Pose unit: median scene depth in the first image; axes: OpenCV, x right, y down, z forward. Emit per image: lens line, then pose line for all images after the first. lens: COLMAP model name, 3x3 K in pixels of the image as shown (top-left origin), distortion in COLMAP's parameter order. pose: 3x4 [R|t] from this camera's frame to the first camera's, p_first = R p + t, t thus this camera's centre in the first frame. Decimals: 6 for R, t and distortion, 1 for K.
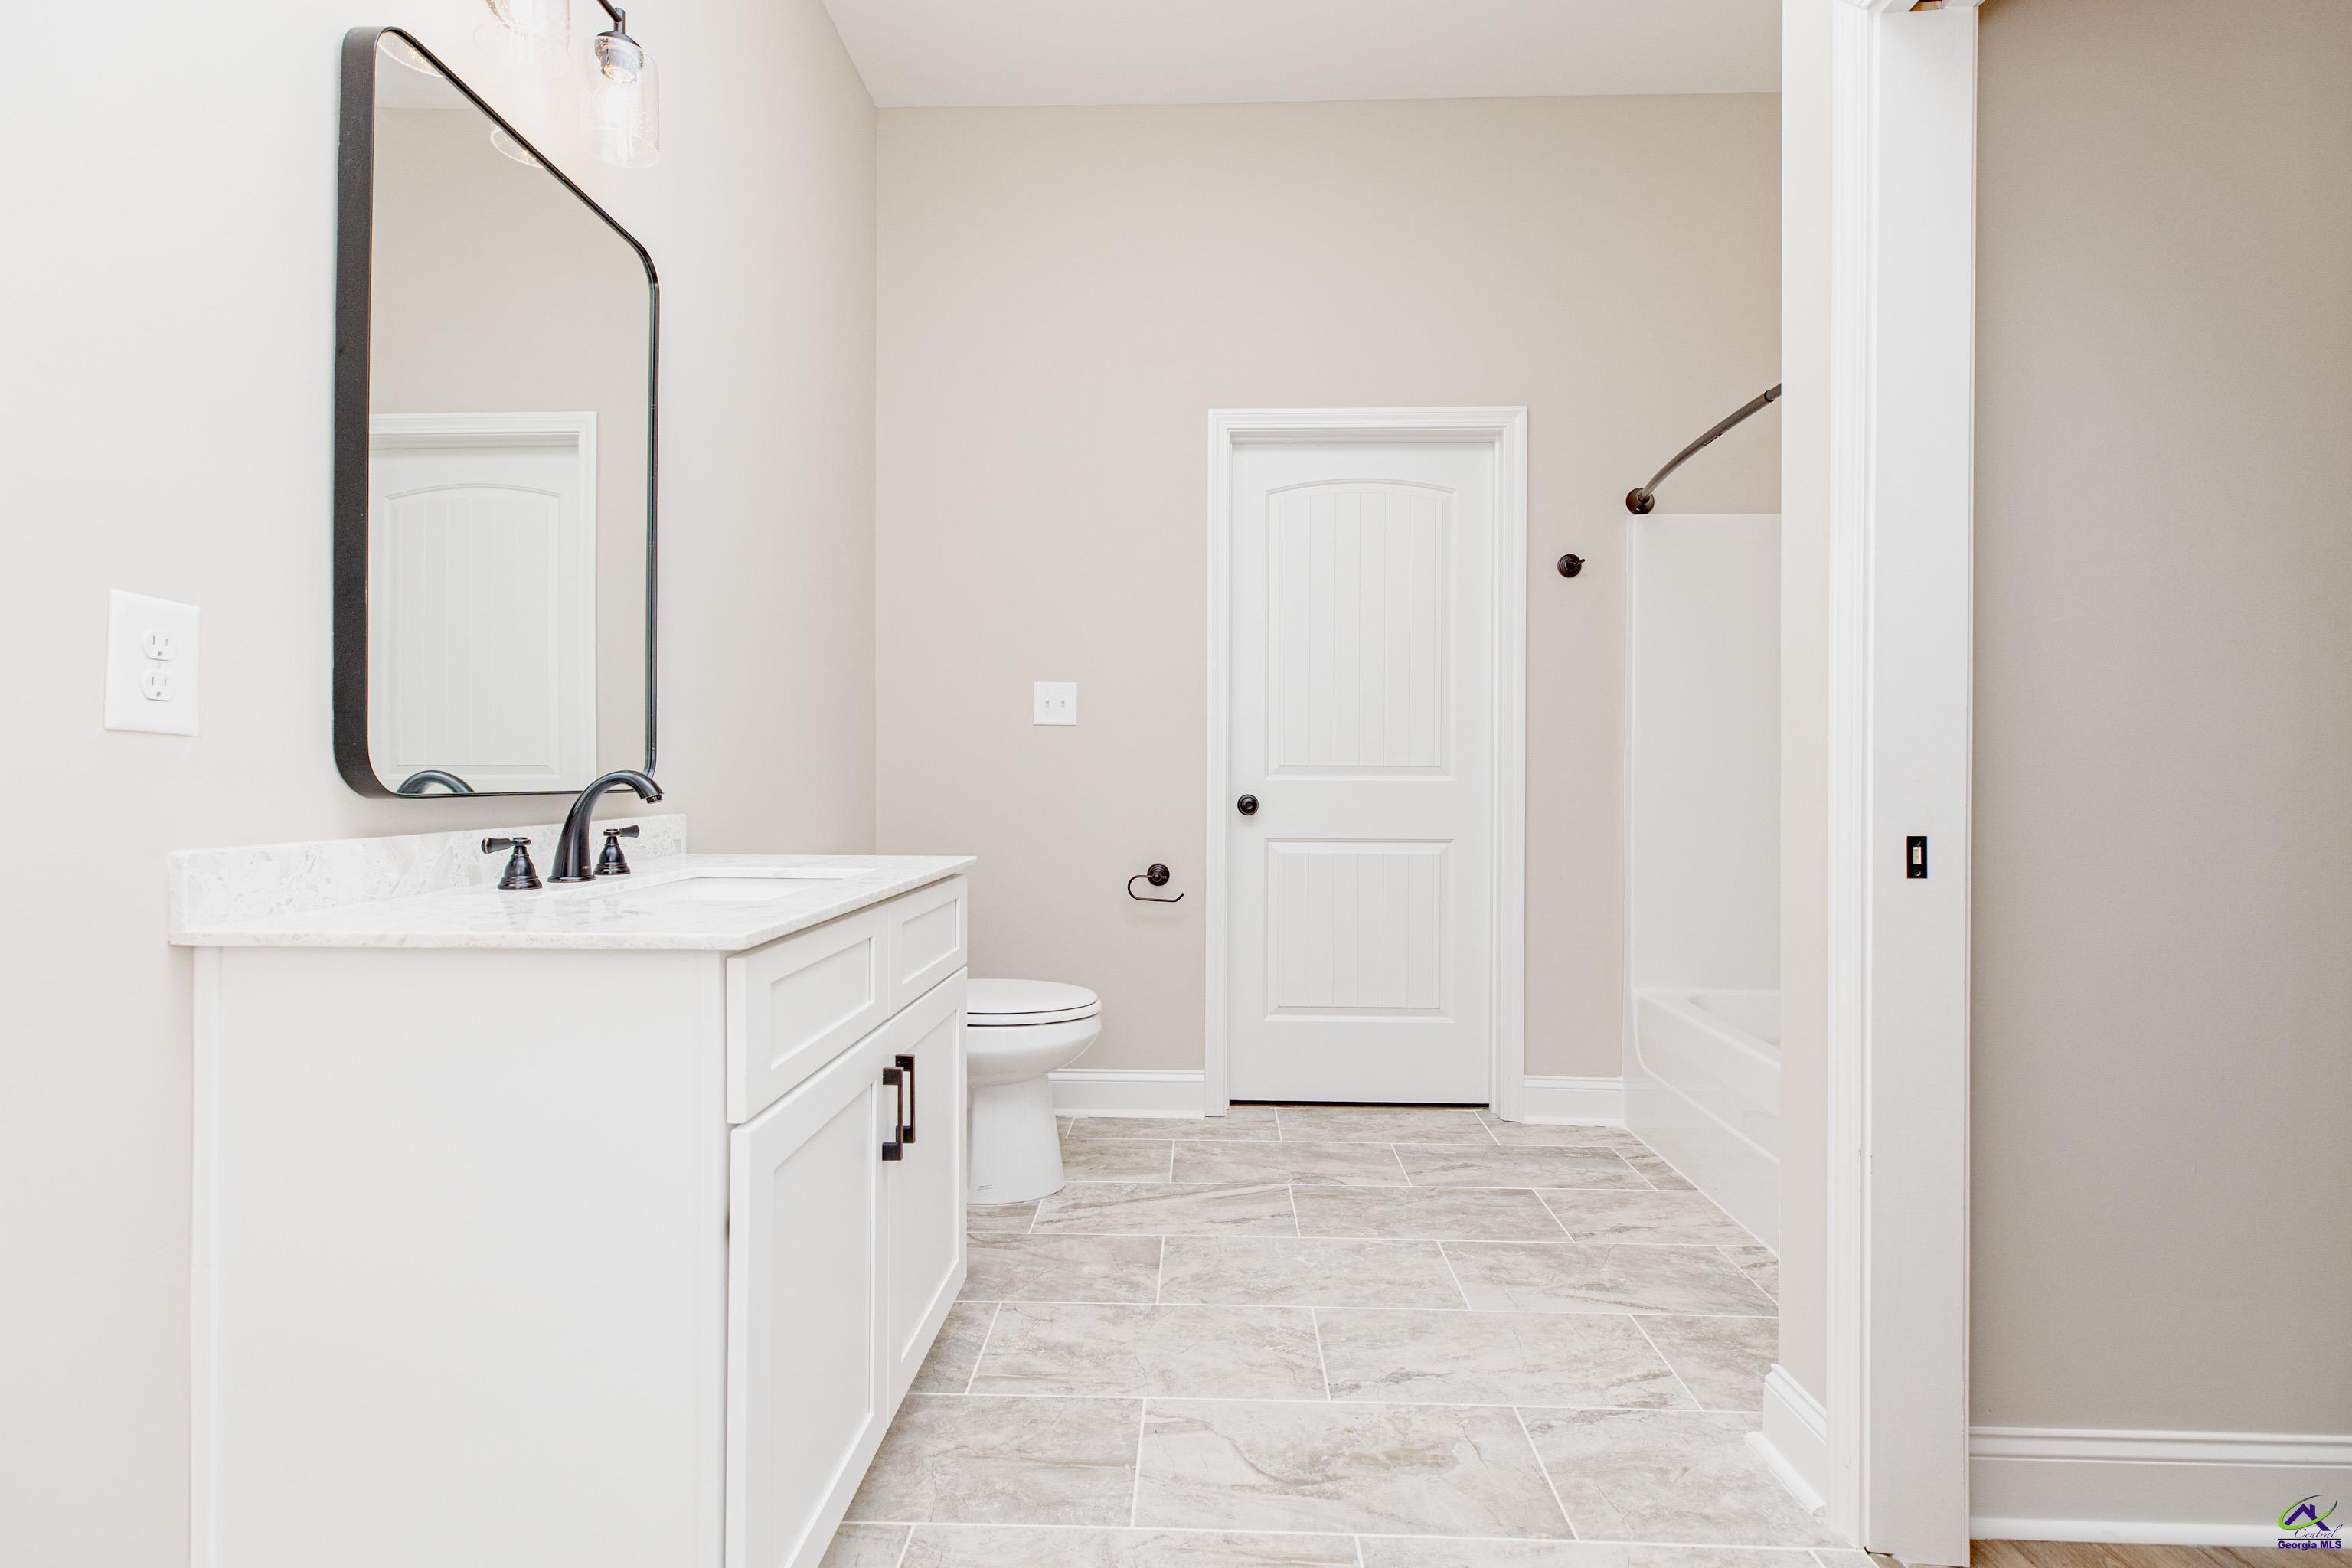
lens RADIAL K [[1067.1, 0, 1120.2], [0, 1067.1, 775.6], [0, 0, 1]] dist [0.001397, 0.000325]
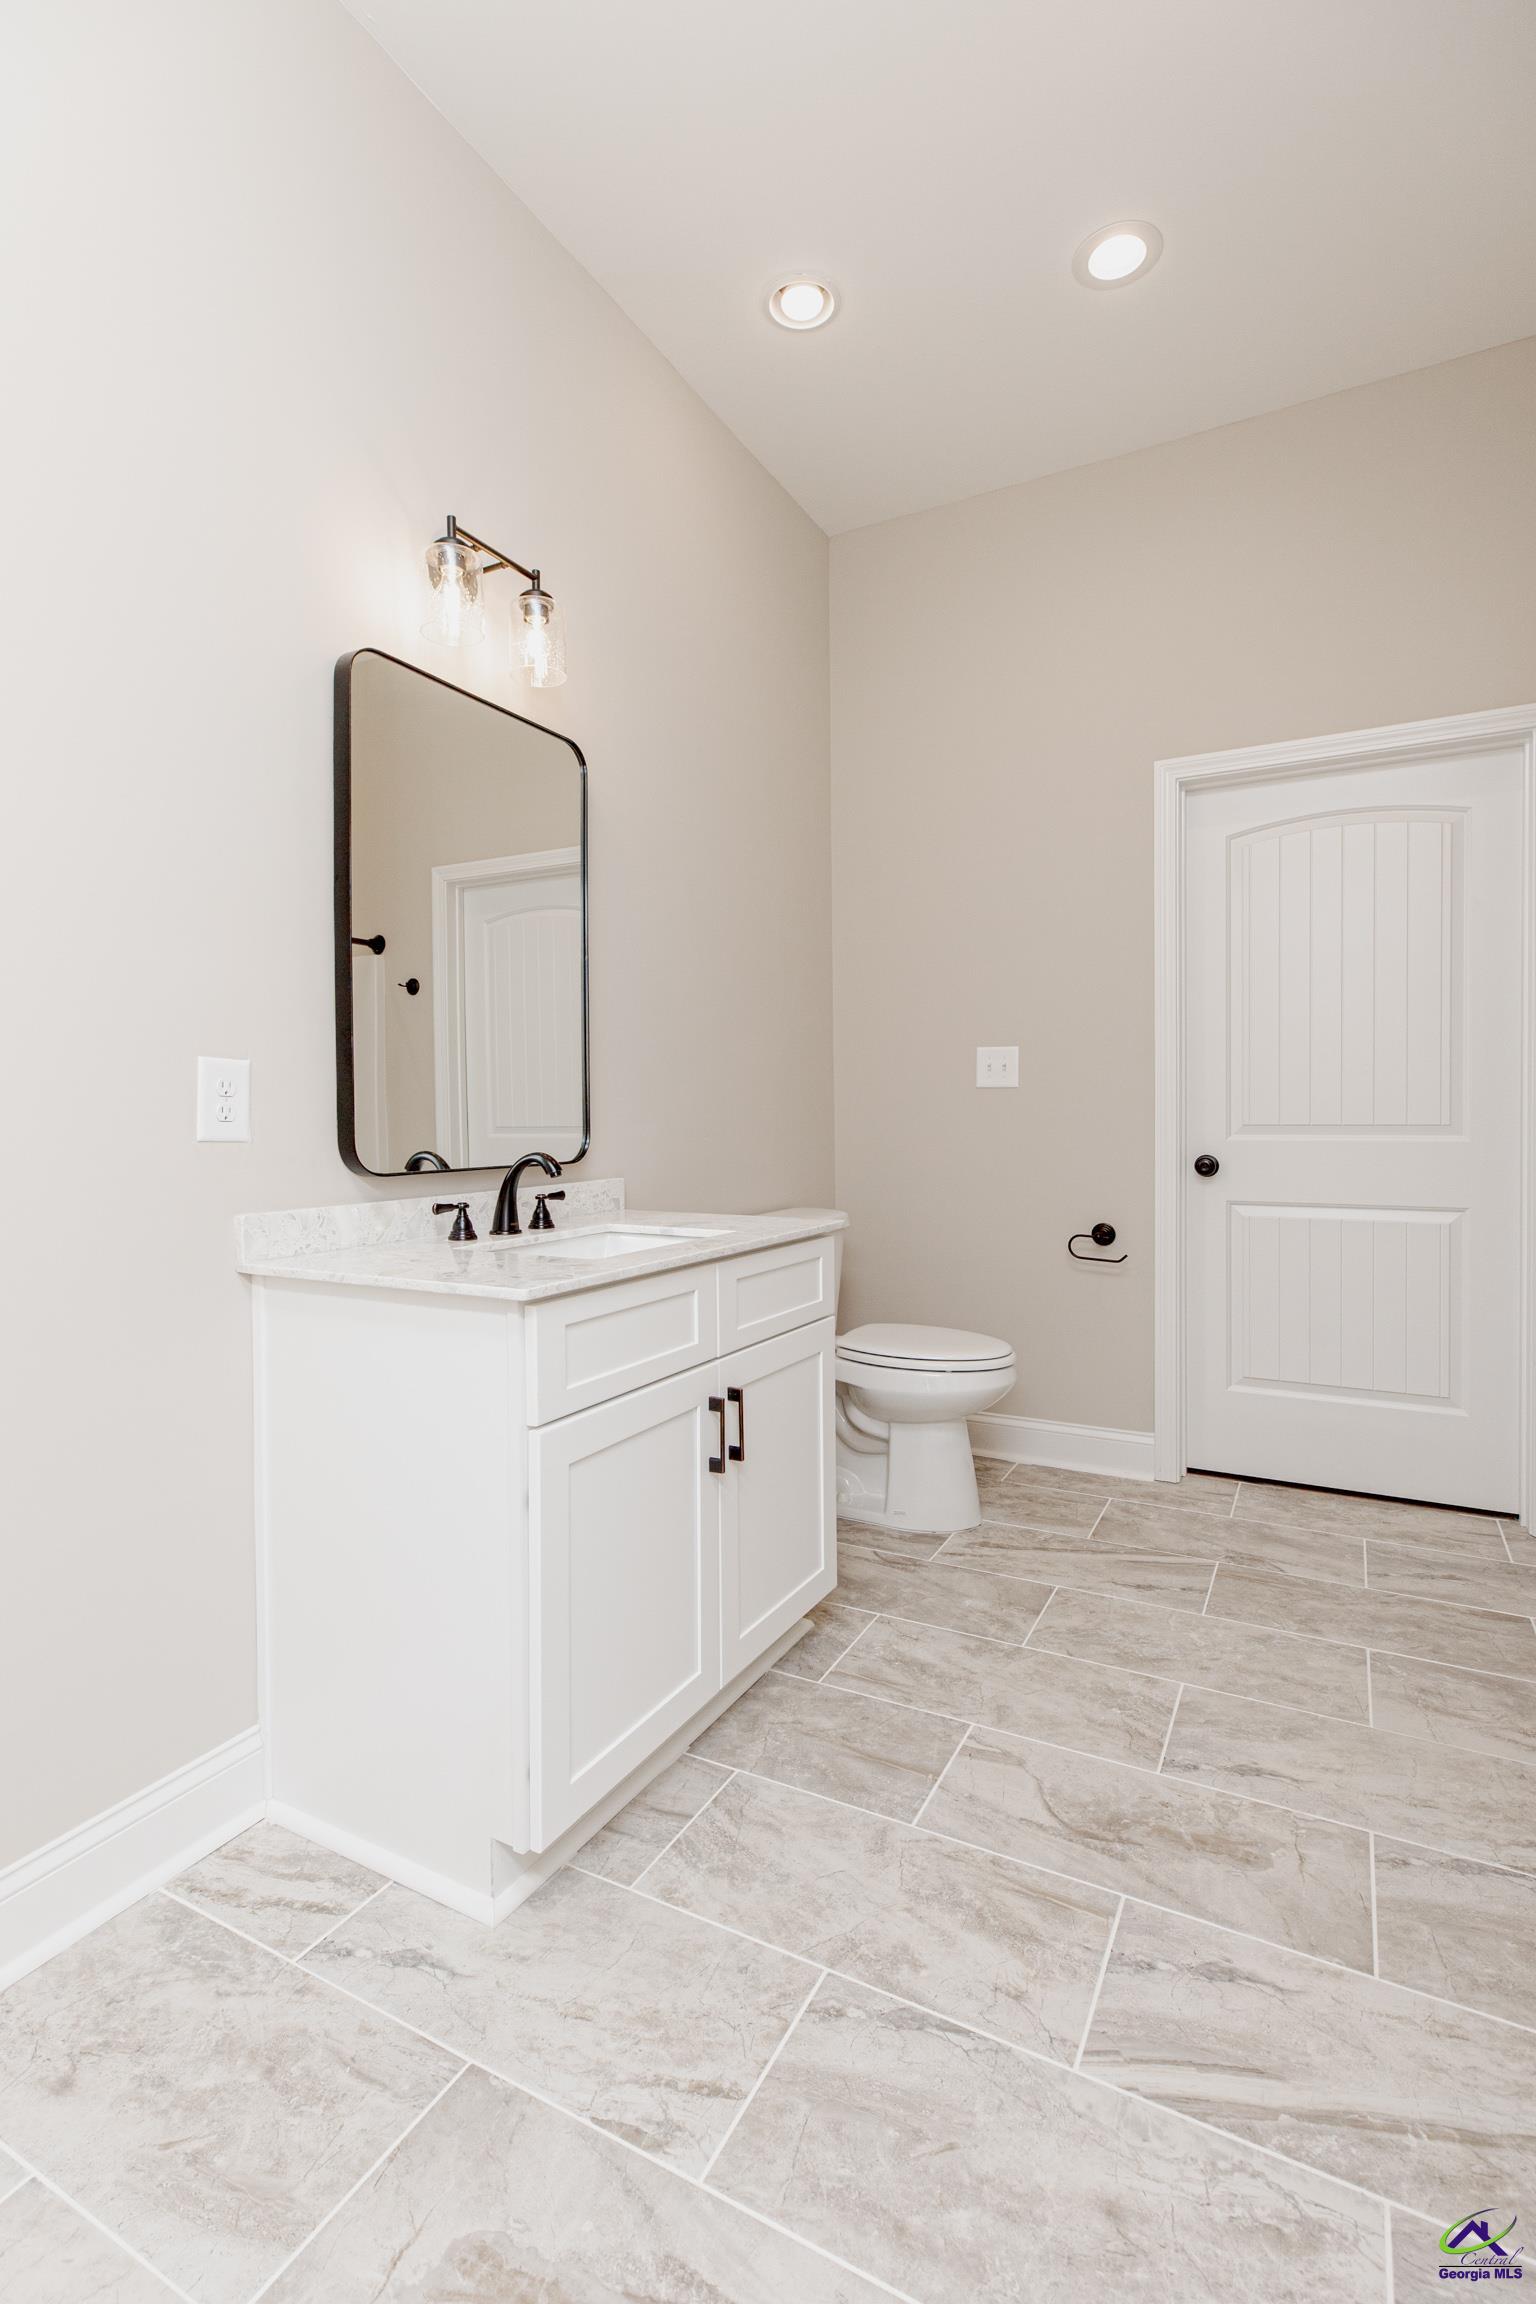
lens RADIAL K [[1046.3, 0, 758.2], [0, 1046.3, 1132.7], [0, 0, 1]] dist [0.002274, -0.000190]
pose [[0.901278, 0.002177, -0.433235, 0.277074], [0.008101, 0.999728, 0.021877, -0.044495], [0.433165, -0.023227, 0.901015, -0.042908]]
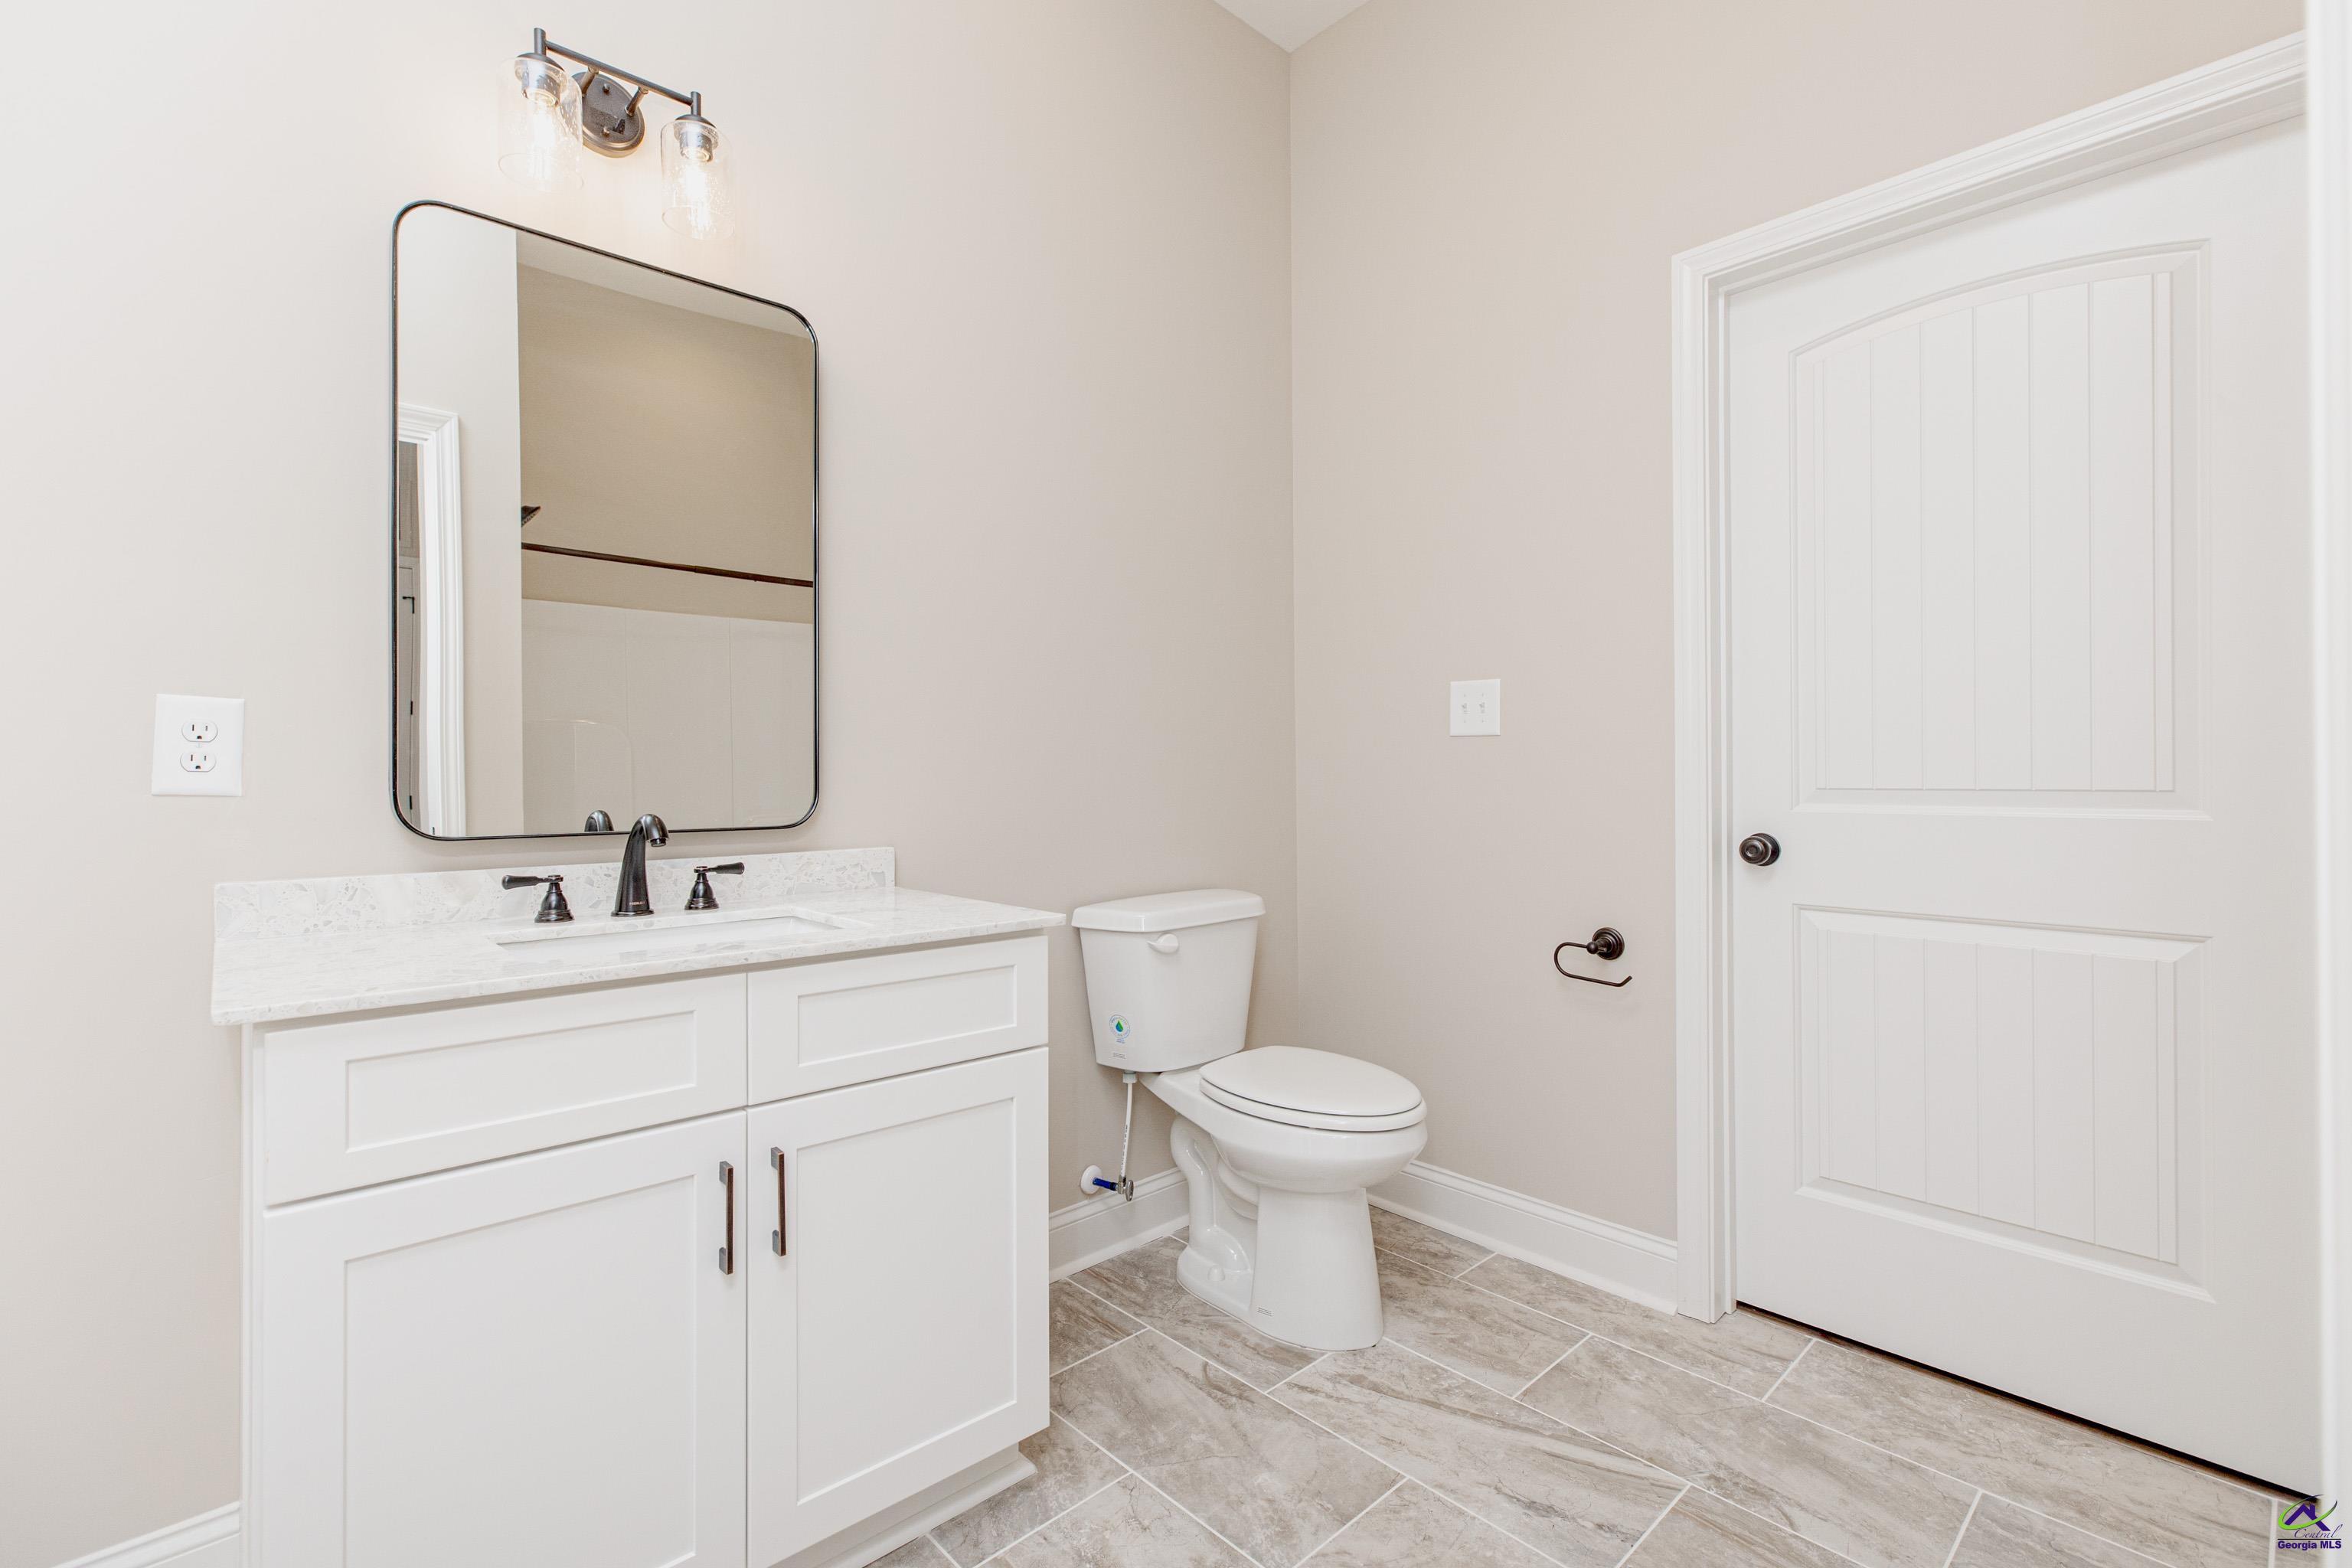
lens RADIAL K [[1068.1, 0, 1180.0], [0, 1068.1, 775.5], [0, 0, 1]] dist [0.002274, -0.000190]
pose [[0.726433, -0.001933, -0.687235, 0.506043], [0.004628, 0.999987, 0.002079, -0.033980], [0.687222, -0.004690, 0.726432, 0.470641]]
